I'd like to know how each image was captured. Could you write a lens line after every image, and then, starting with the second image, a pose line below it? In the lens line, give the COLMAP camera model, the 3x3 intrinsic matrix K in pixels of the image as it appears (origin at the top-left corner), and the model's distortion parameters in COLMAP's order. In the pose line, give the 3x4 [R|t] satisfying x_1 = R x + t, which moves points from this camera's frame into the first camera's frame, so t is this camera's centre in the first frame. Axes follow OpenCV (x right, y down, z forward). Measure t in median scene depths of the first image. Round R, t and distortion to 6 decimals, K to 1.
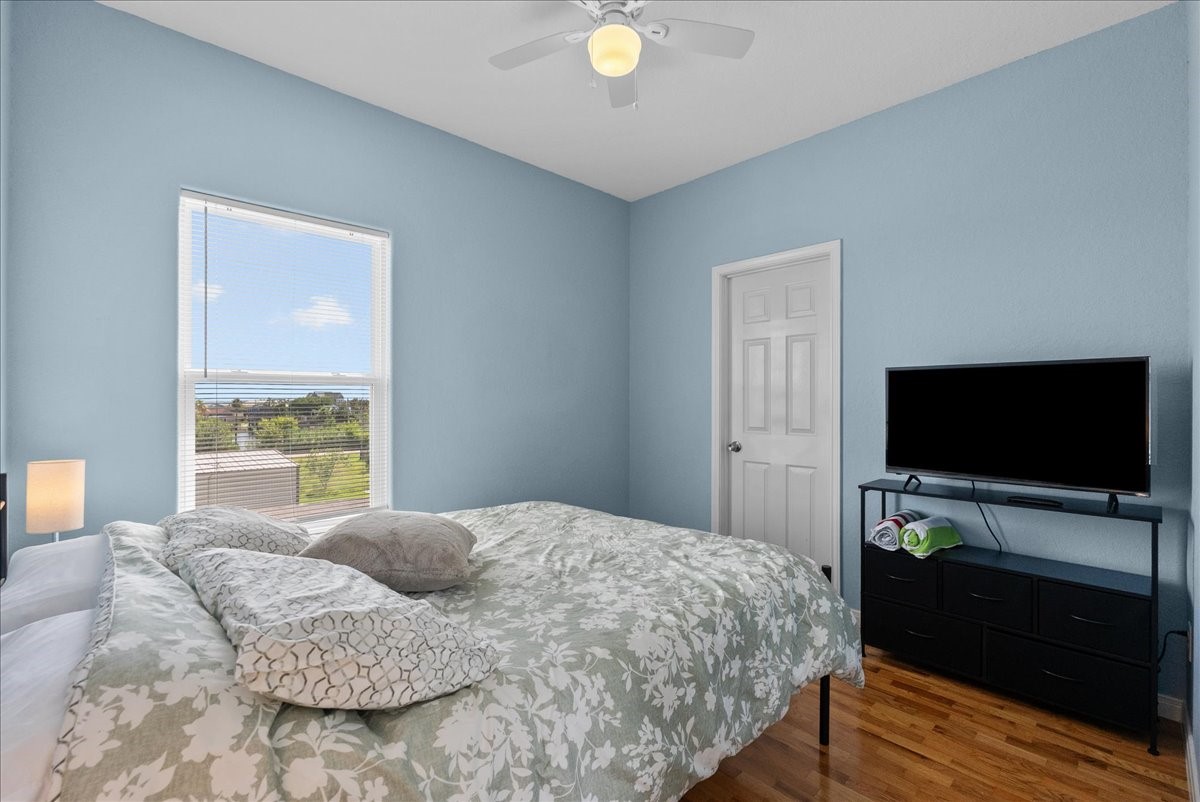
lens RADIAL K [[529.2, 0, 601.4], [0, 529.2, 396.1], [0, 0, 1]] dist [-0.001460, -0.000081]
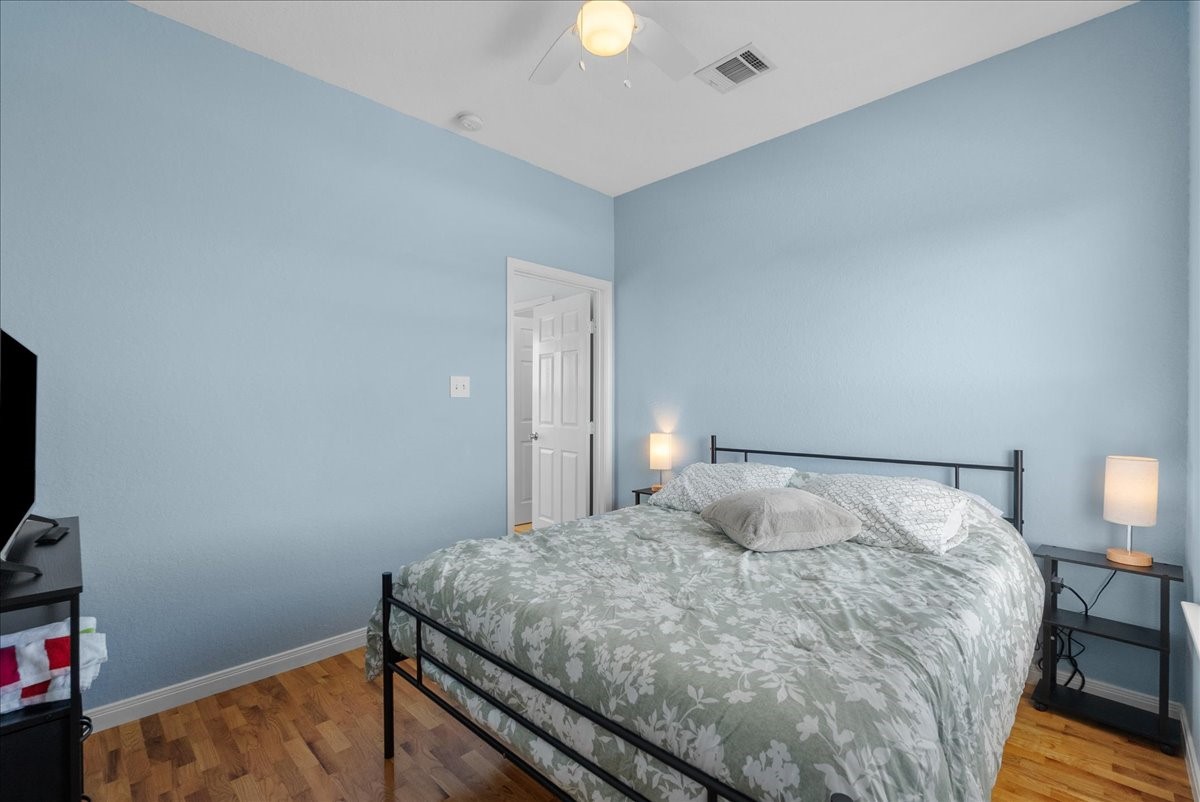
lens RADIAL K [[529.2, 0, 601.4], [0, 529.2, 396.1], [0, 0, 1]] dist [-0.001460, -0.000081]
pose [[-0.999495, -0.003165, -0.031616, 0.069494], [-0.002845, 0.999944, -0.010161, 0.006711], [0.031646, -0.010066, -0.999448, 2.070638]]
